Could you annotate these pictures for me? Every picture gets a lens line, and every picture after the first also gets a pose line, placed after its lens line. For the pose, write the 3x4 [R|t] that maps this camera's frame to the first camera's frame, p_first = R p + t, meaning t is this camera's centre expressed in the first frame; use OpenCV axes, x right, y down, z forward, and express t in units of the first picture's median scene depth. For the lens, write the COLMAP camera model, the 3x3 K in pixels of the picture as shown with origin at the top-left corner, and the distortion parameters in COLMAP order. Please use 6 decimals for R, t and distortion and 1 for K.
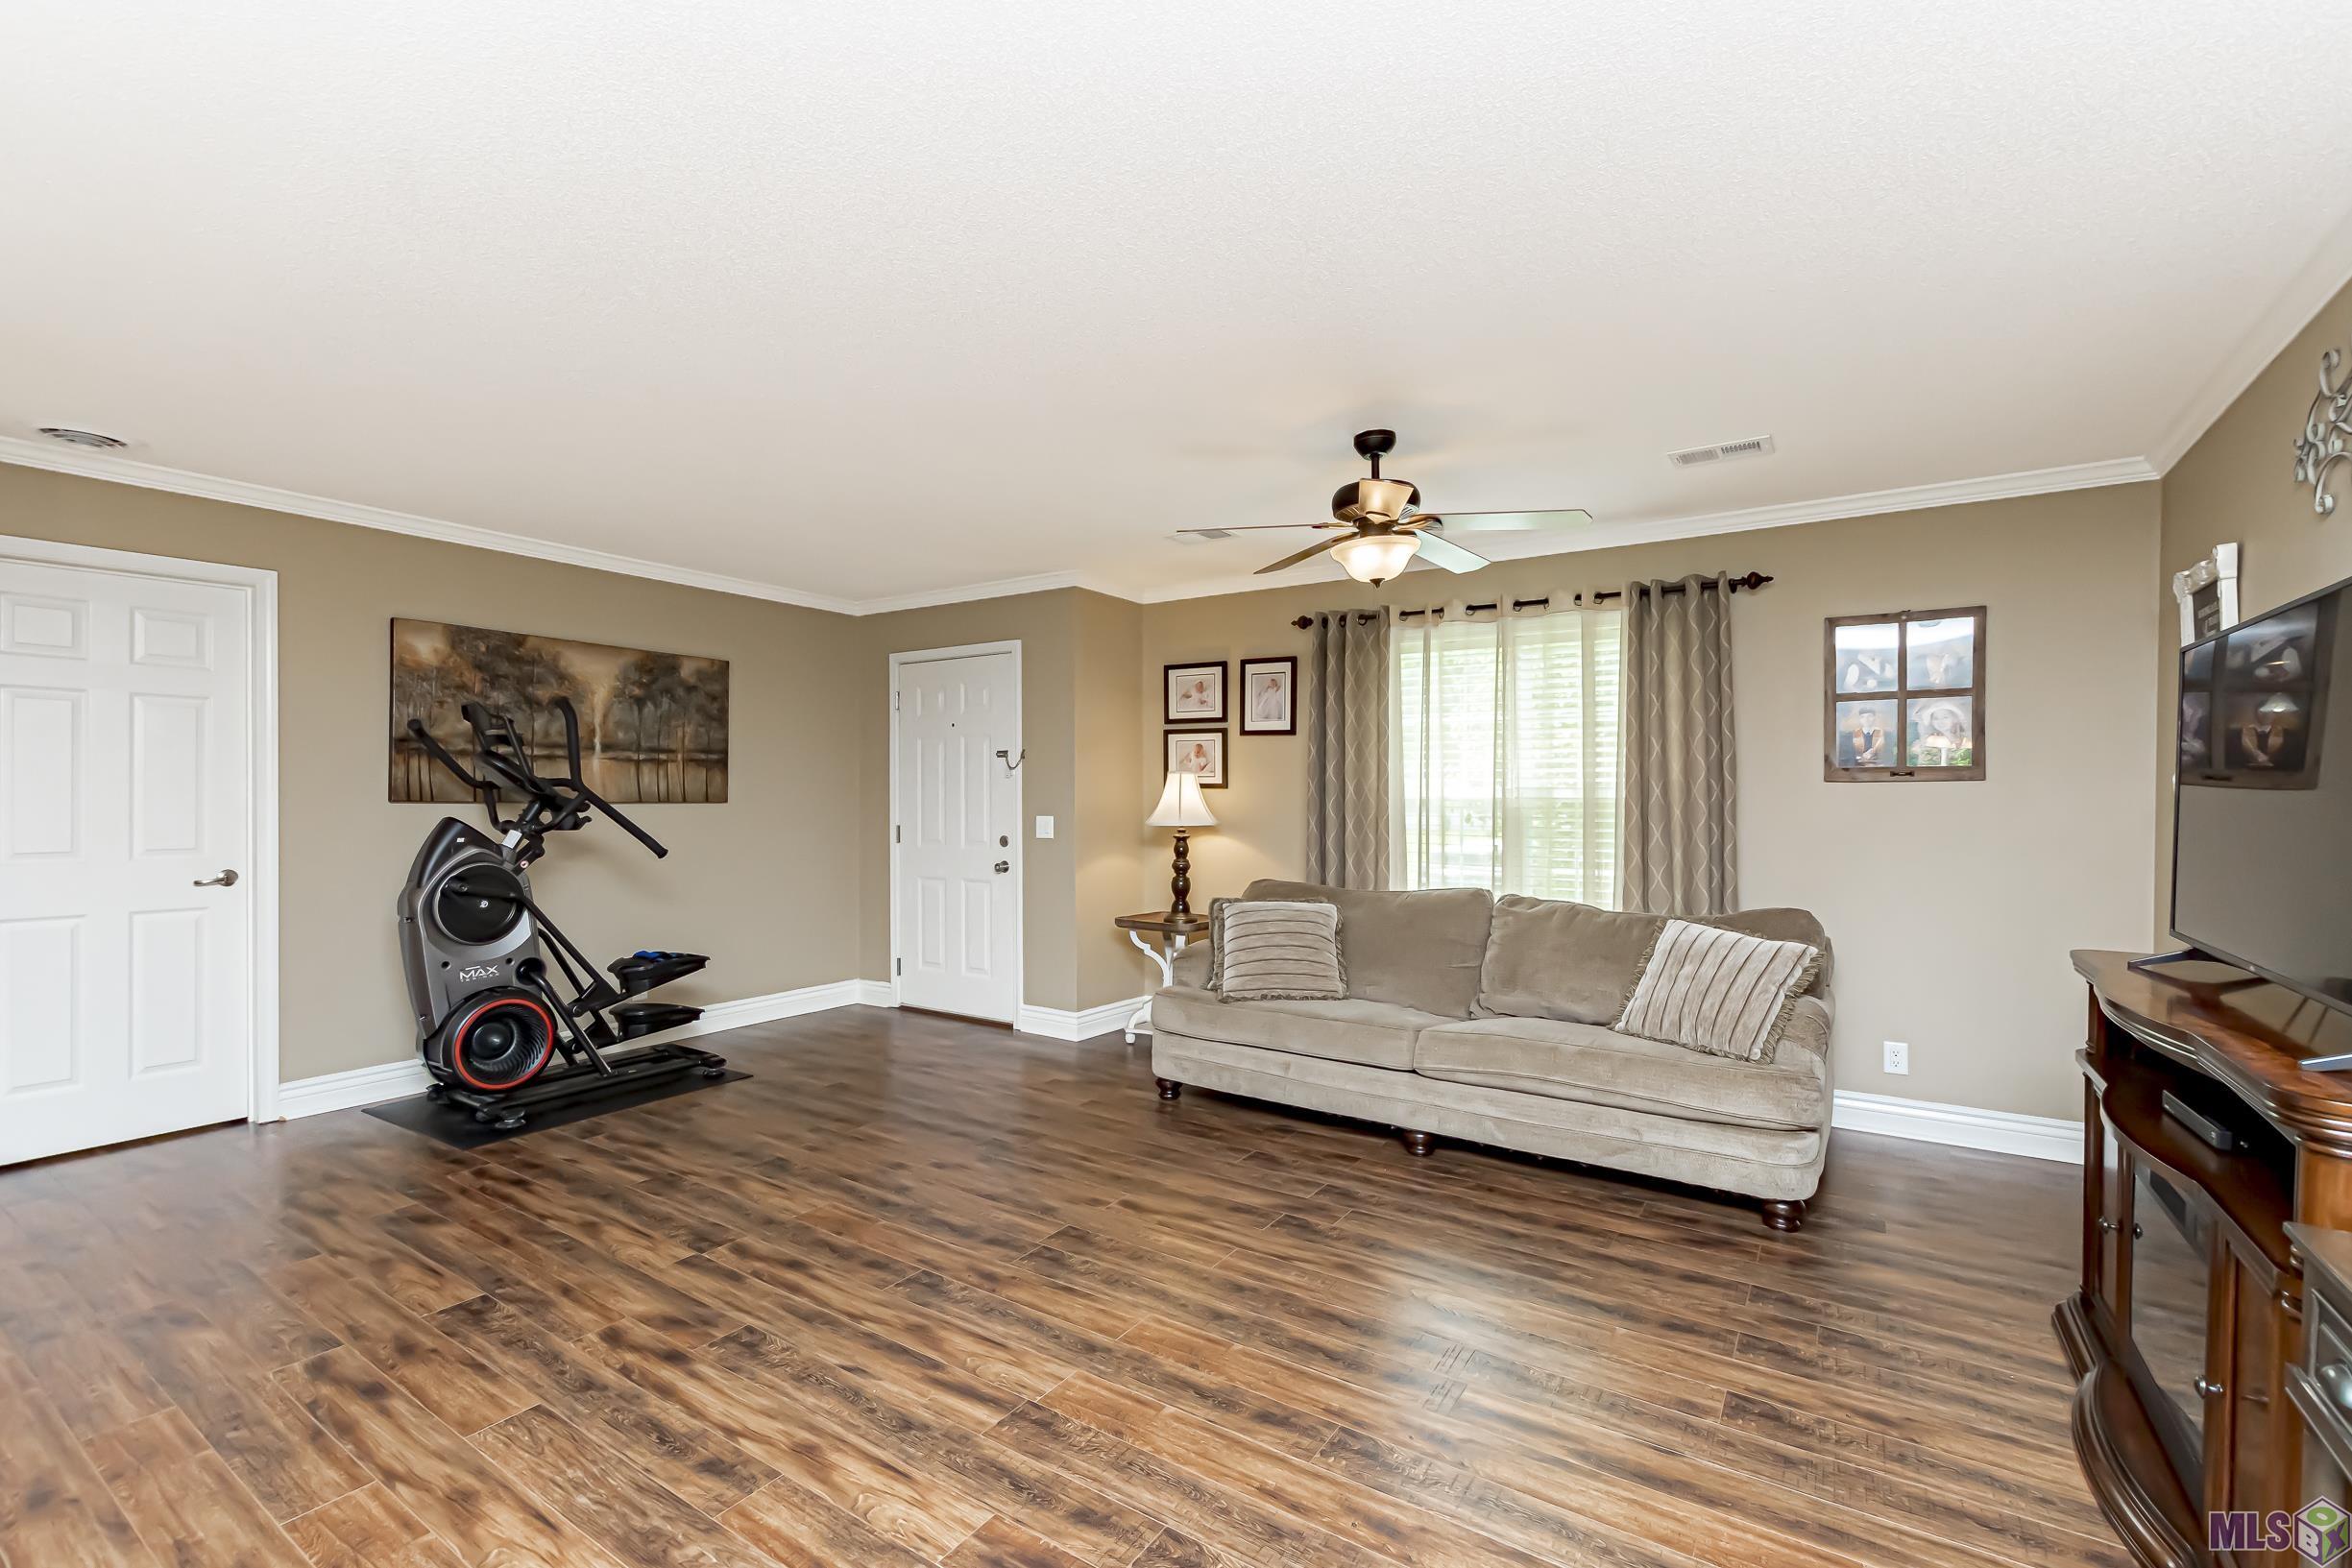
lens RADIAL K [[1037.6, 0, 1152.0], [0, 1037.6, 797.7], [0, 0, 1]] dist [-0.000768, -0.000546]
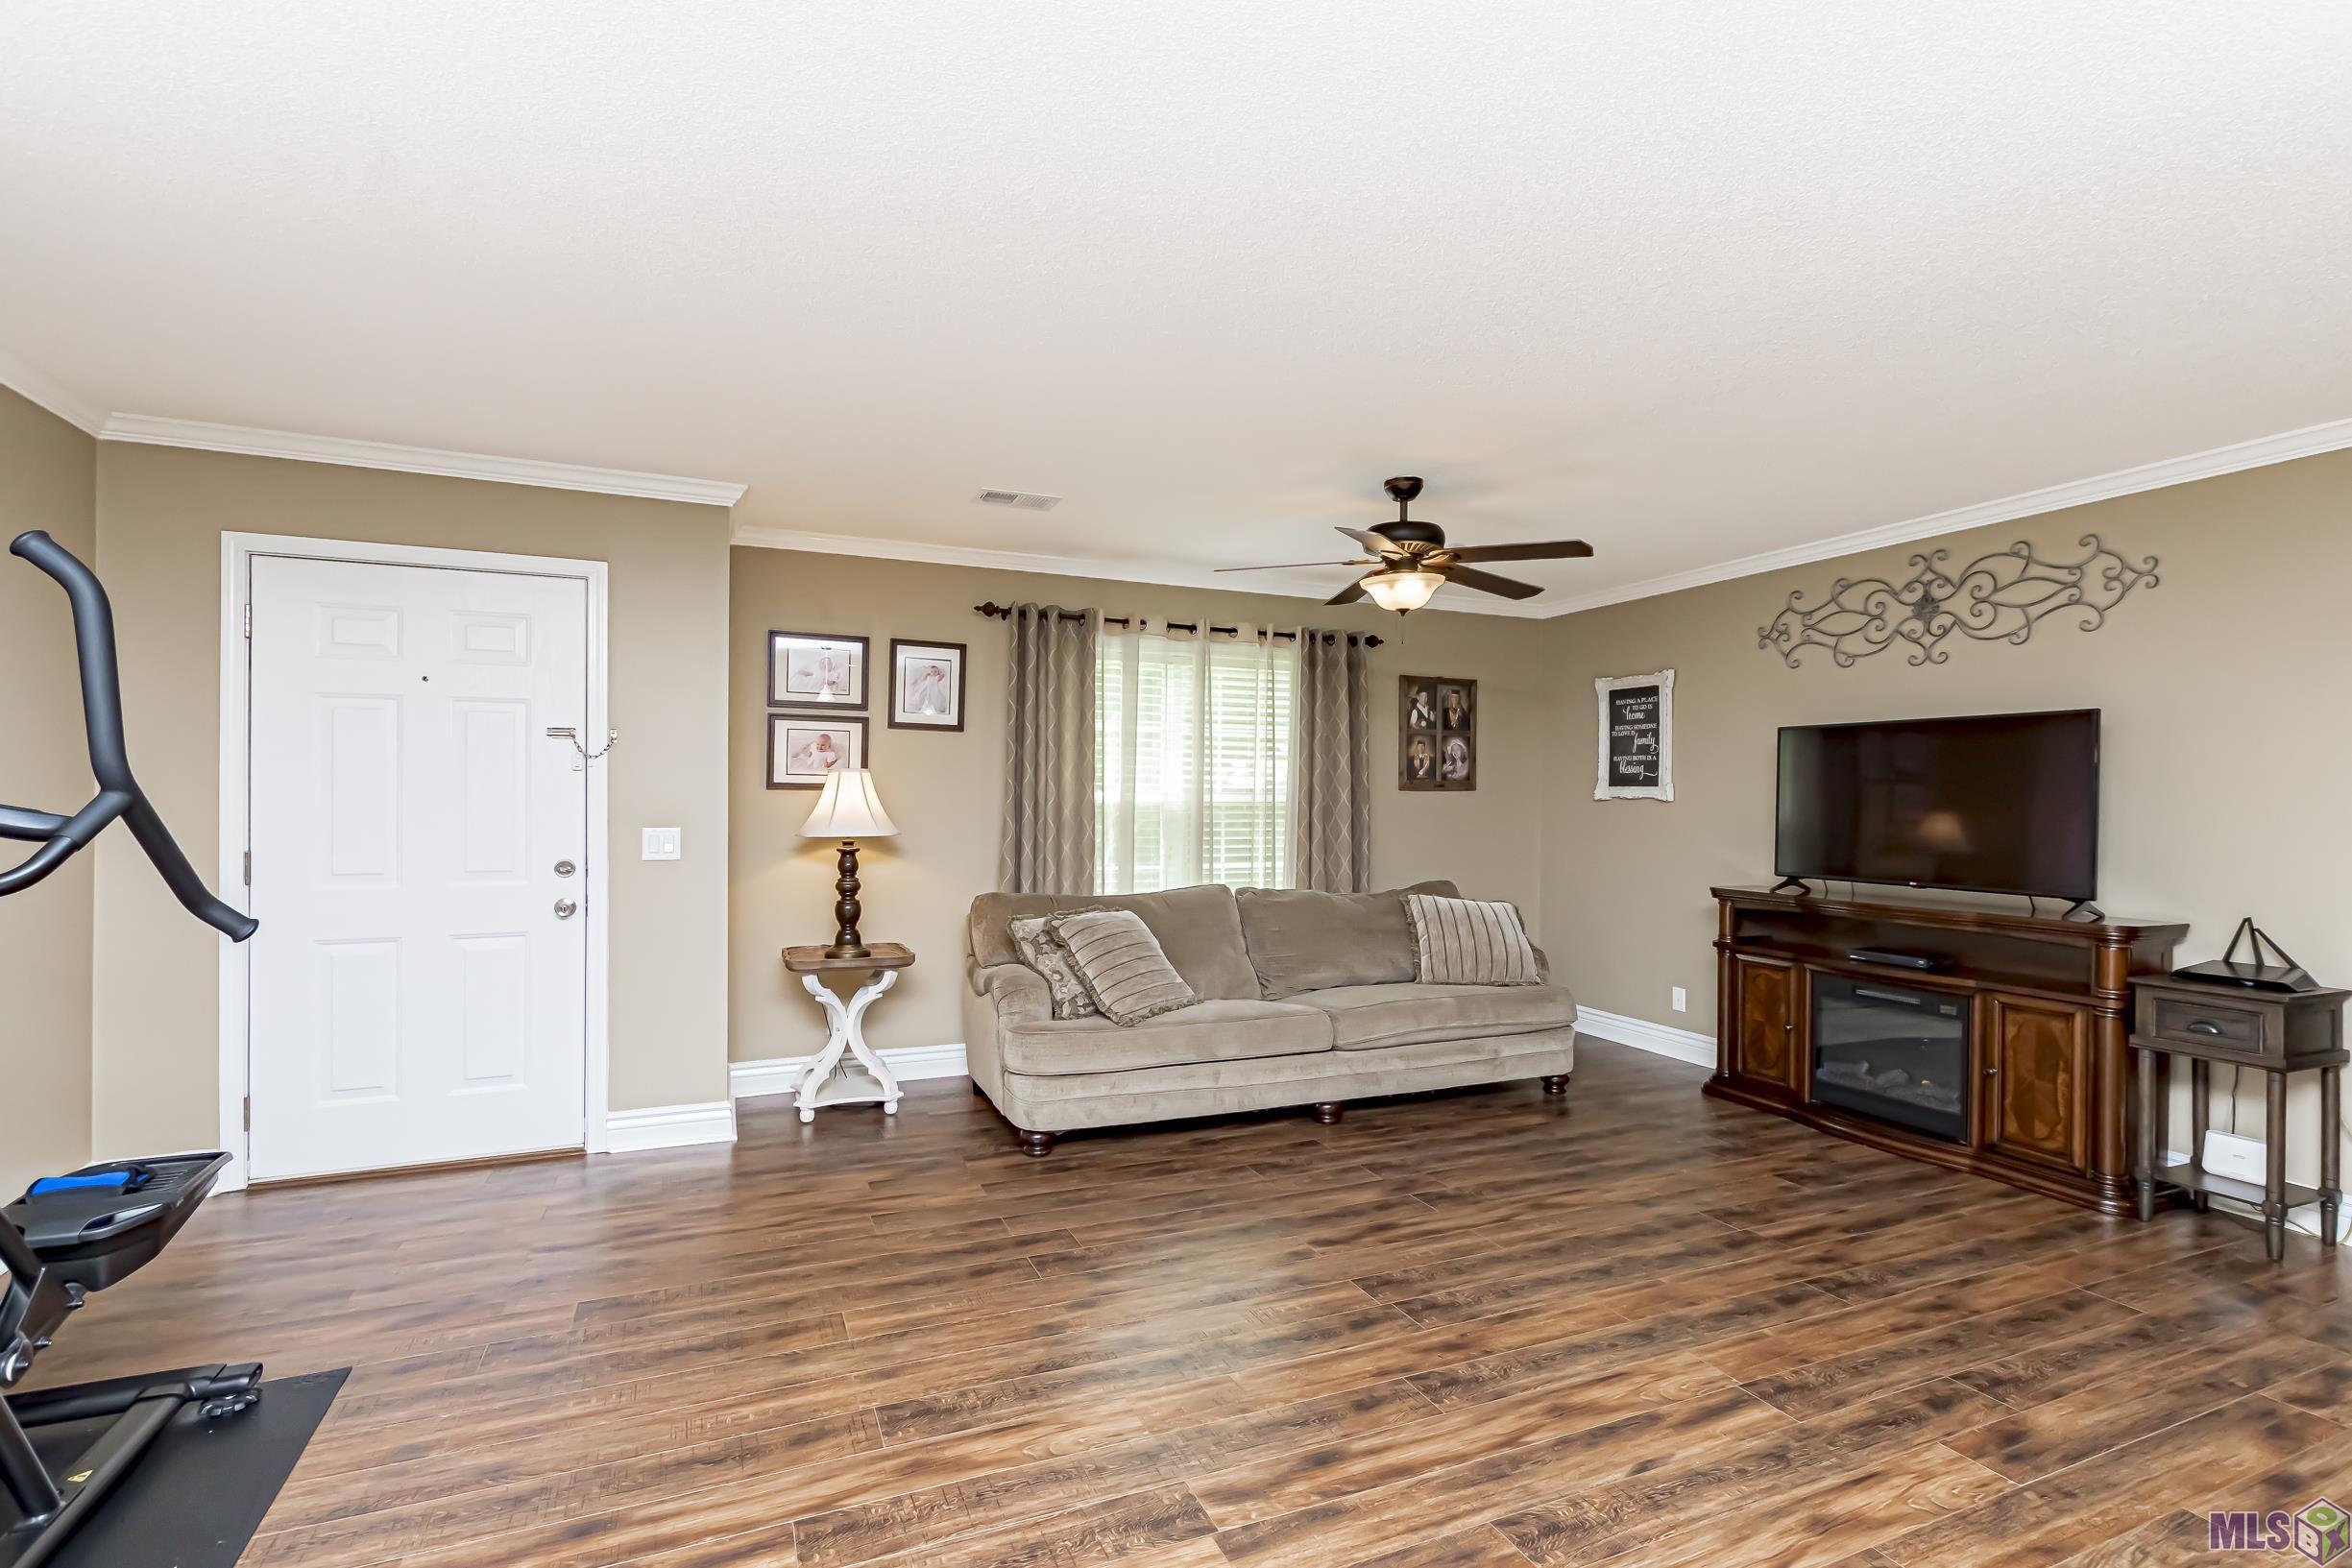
lens RADIAL K [[1037.6, 0, 1167.8], [0, 1037.6, 795.5], [0, 0, 1]] dist [-0.000768, -0.000546]
pose [[0.550473, 0.002137, 0.834850, -0.707903], [-0.002127, 0.999997, -0.001158, -0.005705], [-0.834850, -0.001139, 0.550476, 0.490143]]
